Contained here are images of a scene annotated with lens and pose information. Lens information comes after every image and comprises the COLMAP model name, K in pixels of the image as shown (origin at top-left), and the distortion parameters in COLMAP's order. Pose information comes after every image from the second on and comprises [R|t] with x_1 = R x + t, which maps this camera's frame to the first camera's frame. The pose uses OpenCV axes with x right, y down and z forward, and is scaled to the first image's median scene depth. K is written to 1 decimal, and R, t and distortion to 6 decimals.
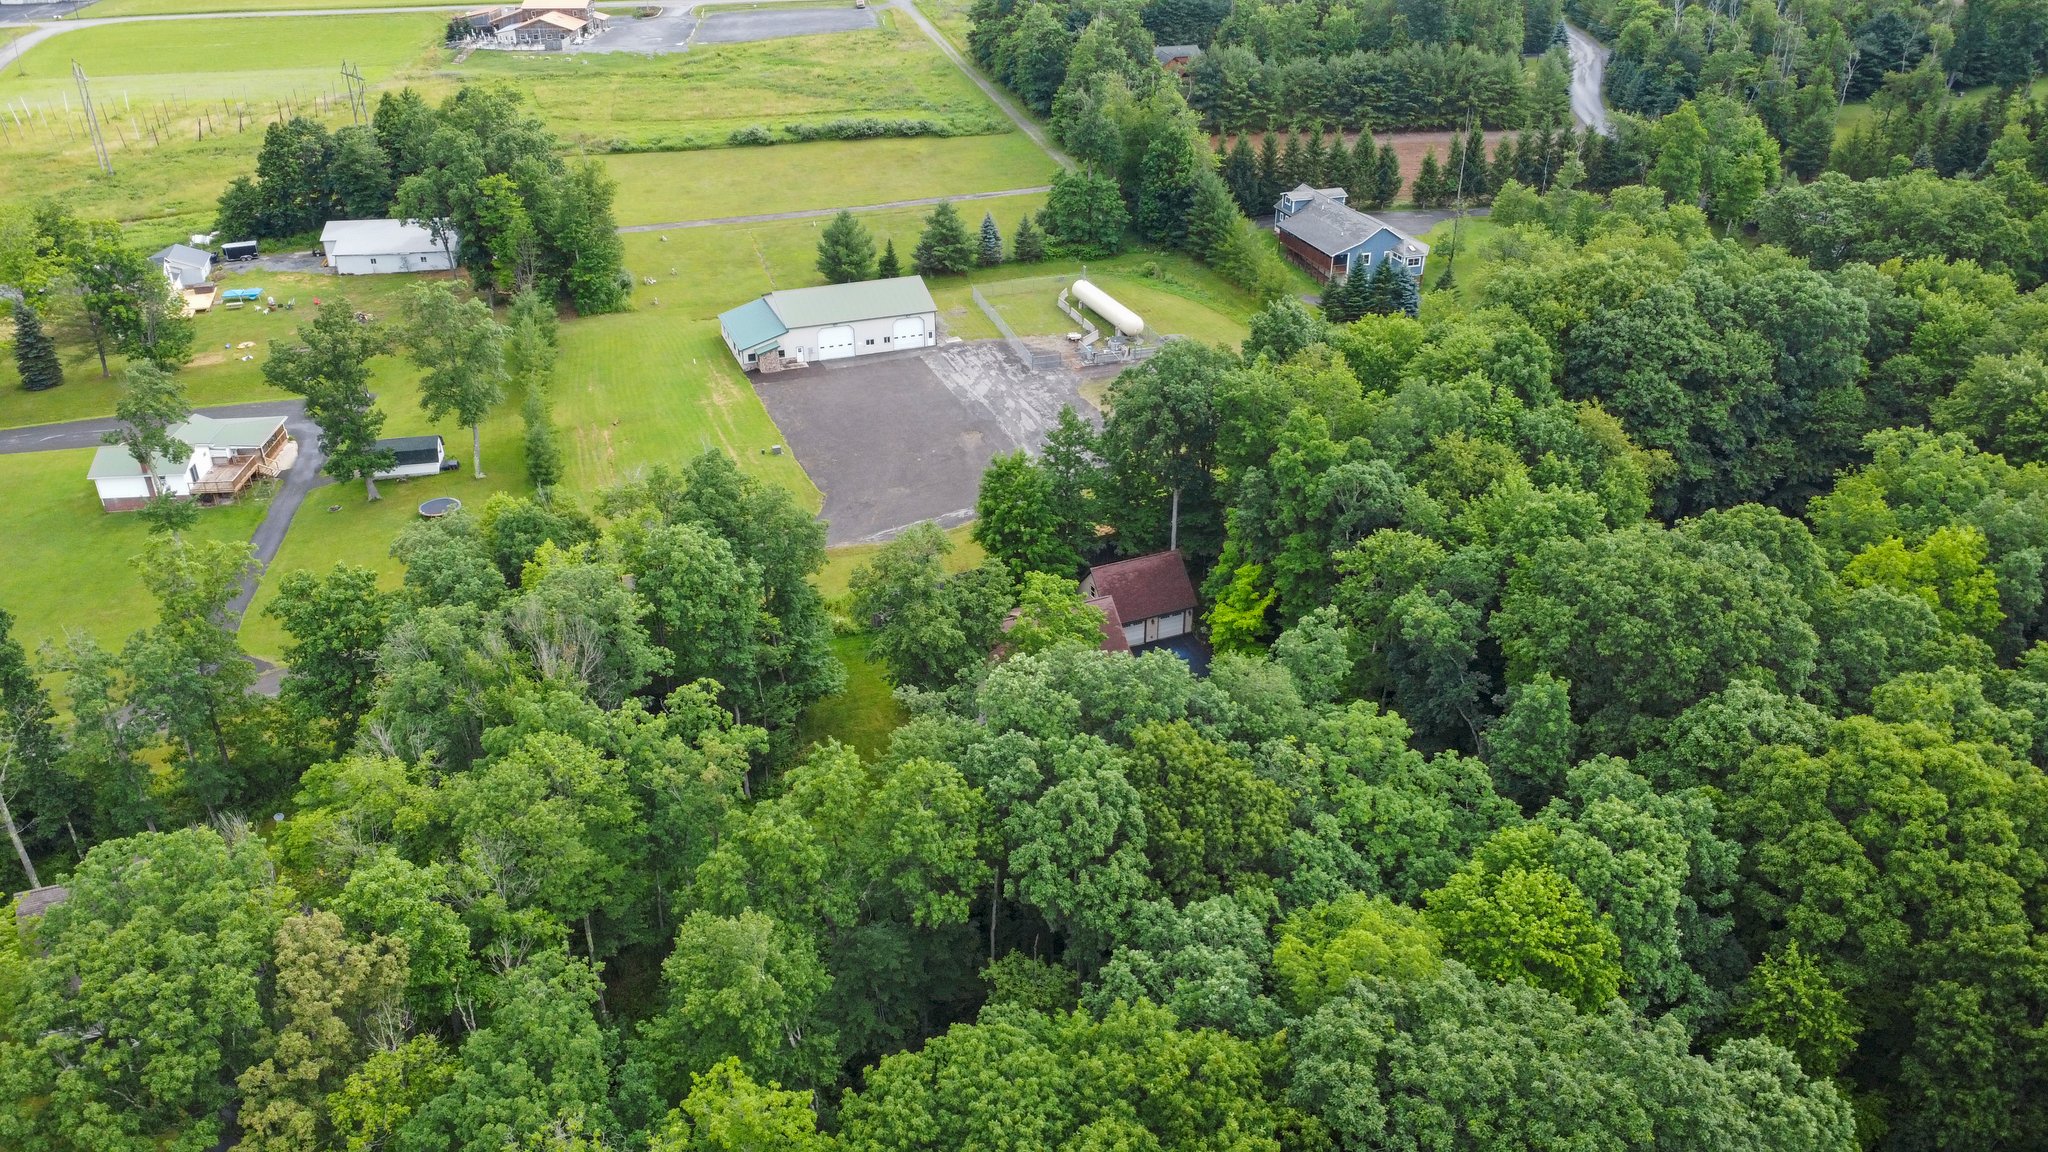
lens RADIAL K [[1543.8, 0, 1003.4], [0, 1543.8, 583.0], [0, 0, 1]] dist [0.013289, -0.000844]
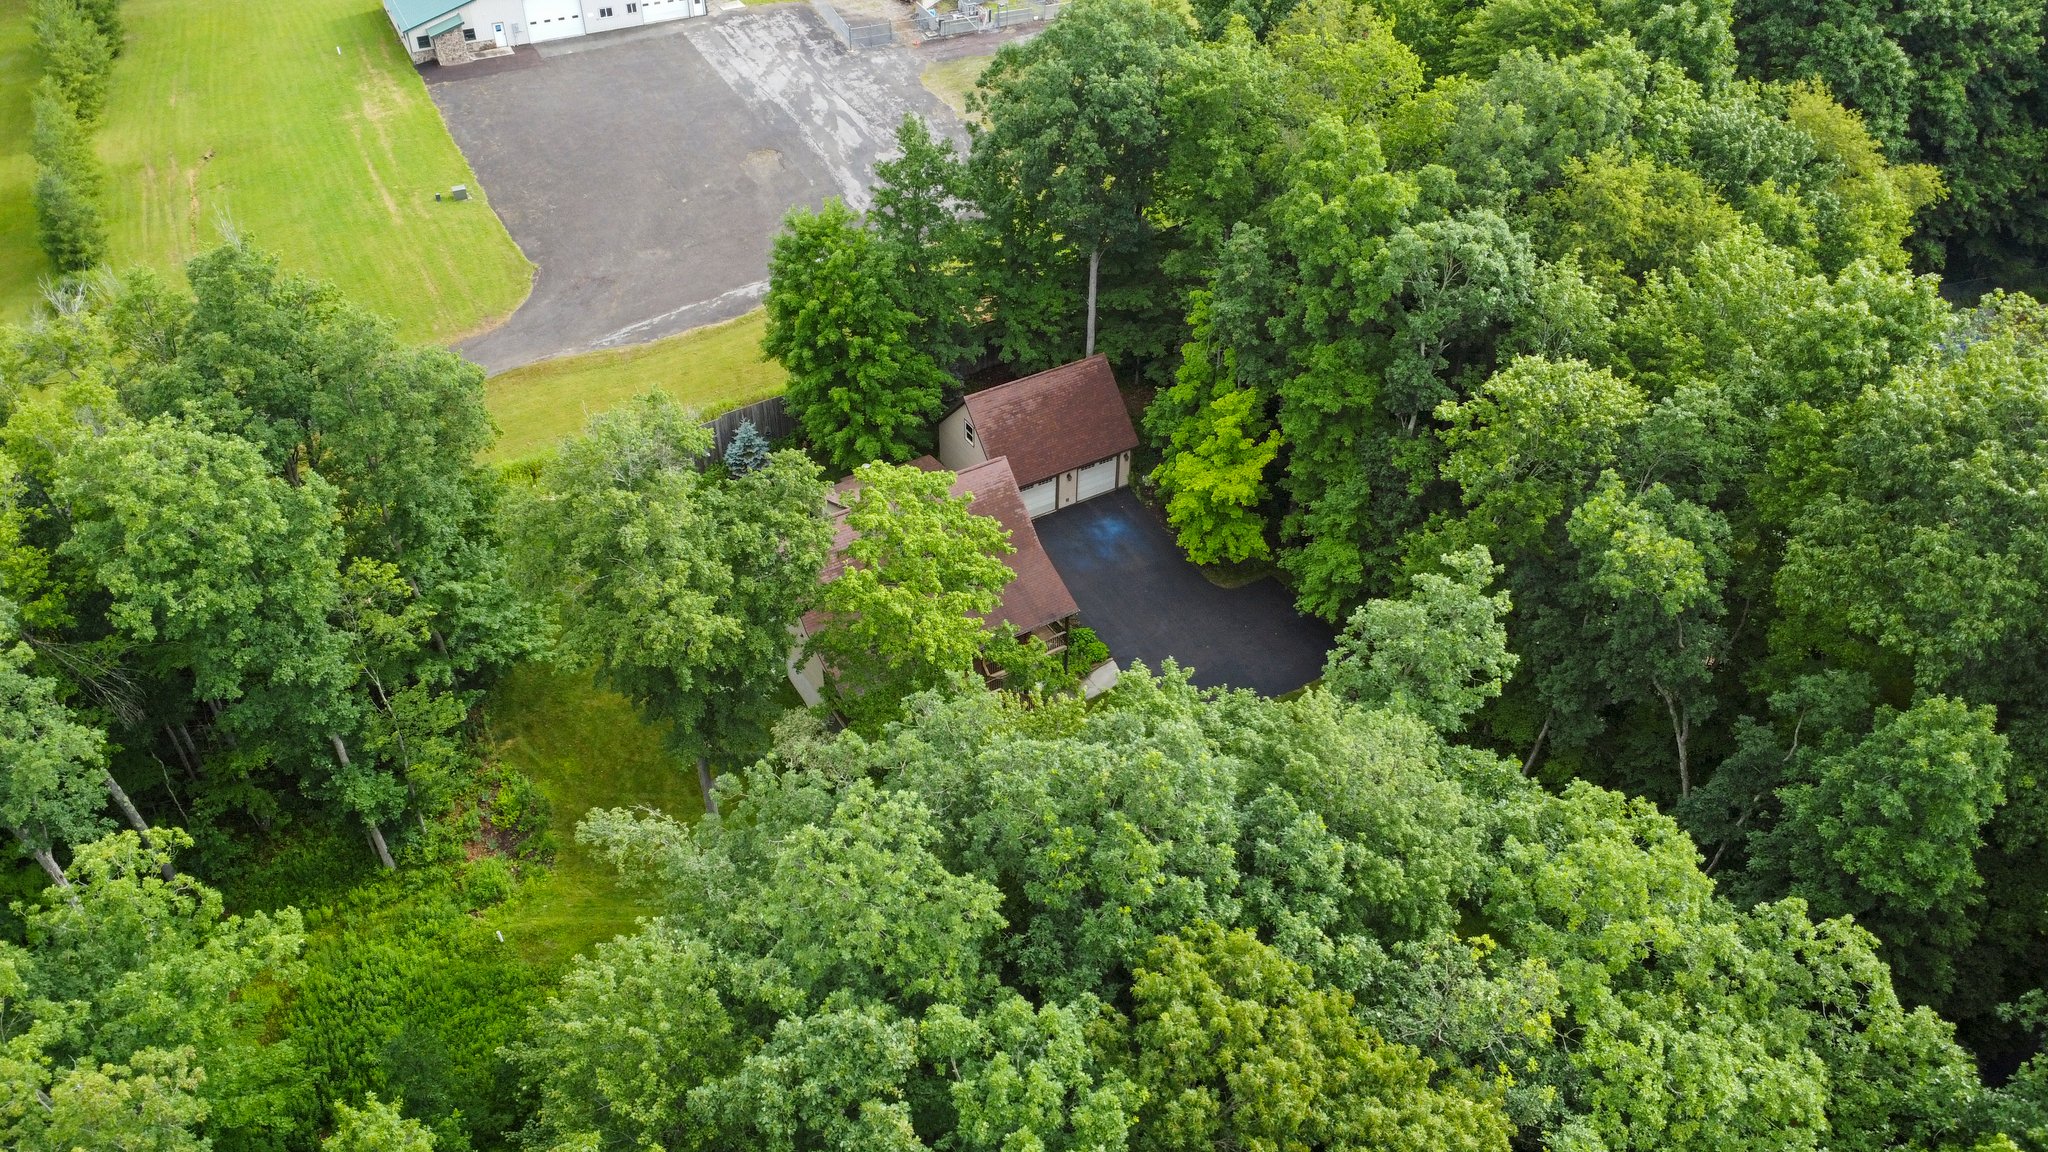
lens RADIAL K [[1543.8, 0, 1003.4], [0, 1543.8, 583.0], [0, 0, 1]] dist [0.013289, -0.000844]
pose [[0.993684, -0.064384, 0.091906, 0.007871], [0.044544, 0.978050, 0.203551, -0.042583], [-0.102994, -0.198172, 0.974741, 0.276462]]
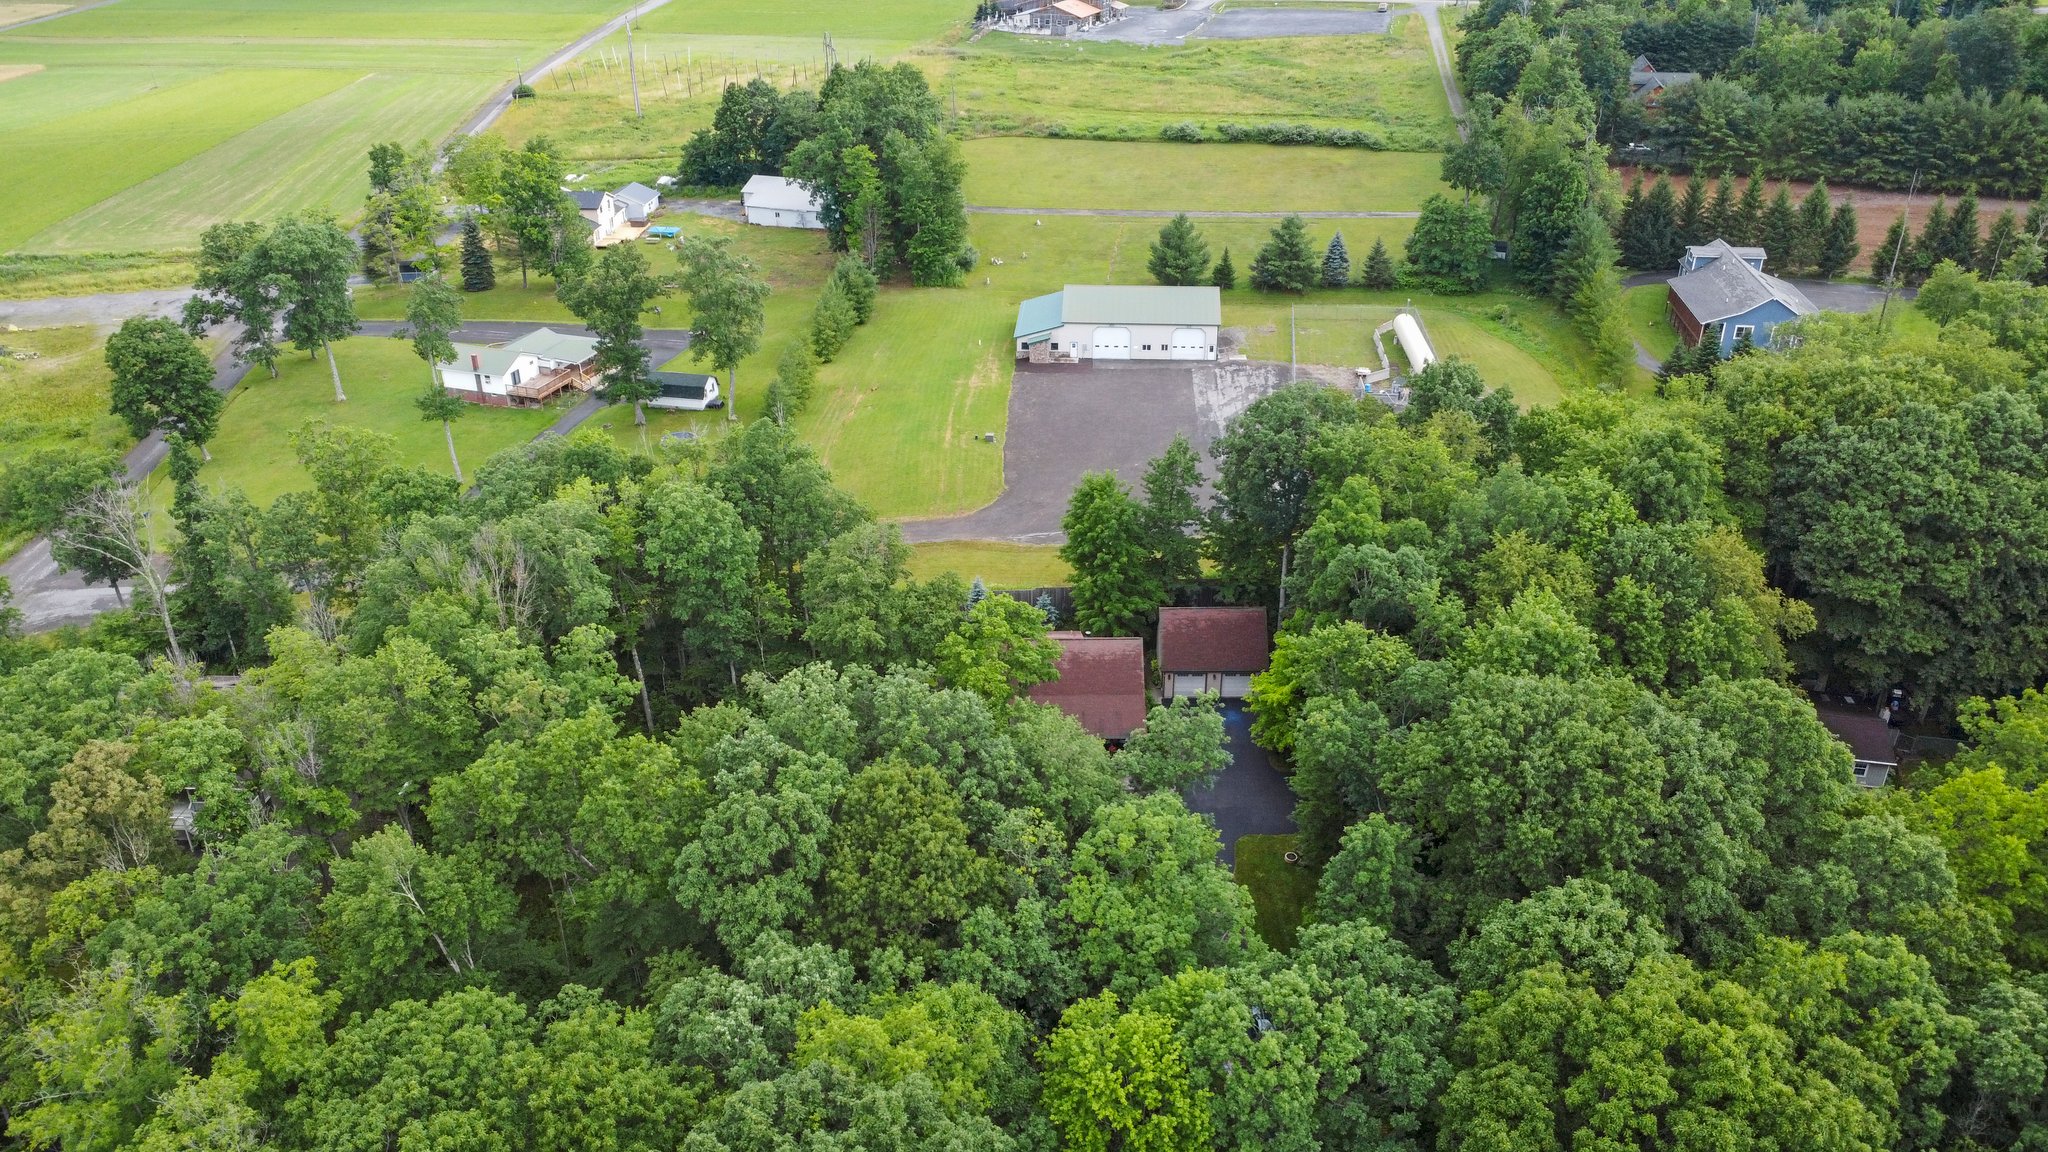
lens RADIAL K [[1543.8, 0, 1003.4], [0, 1543.8, 583.0], [0, 0, 1]] dist [0.013289, -0.000844]
pose [[0.910309, 0.193021, -0.366169, 0.219958], [-0.192237, 0.980574, 0.038988, -0.030081], [0.366582, 0.034900, 0.929731, 0.059687]]
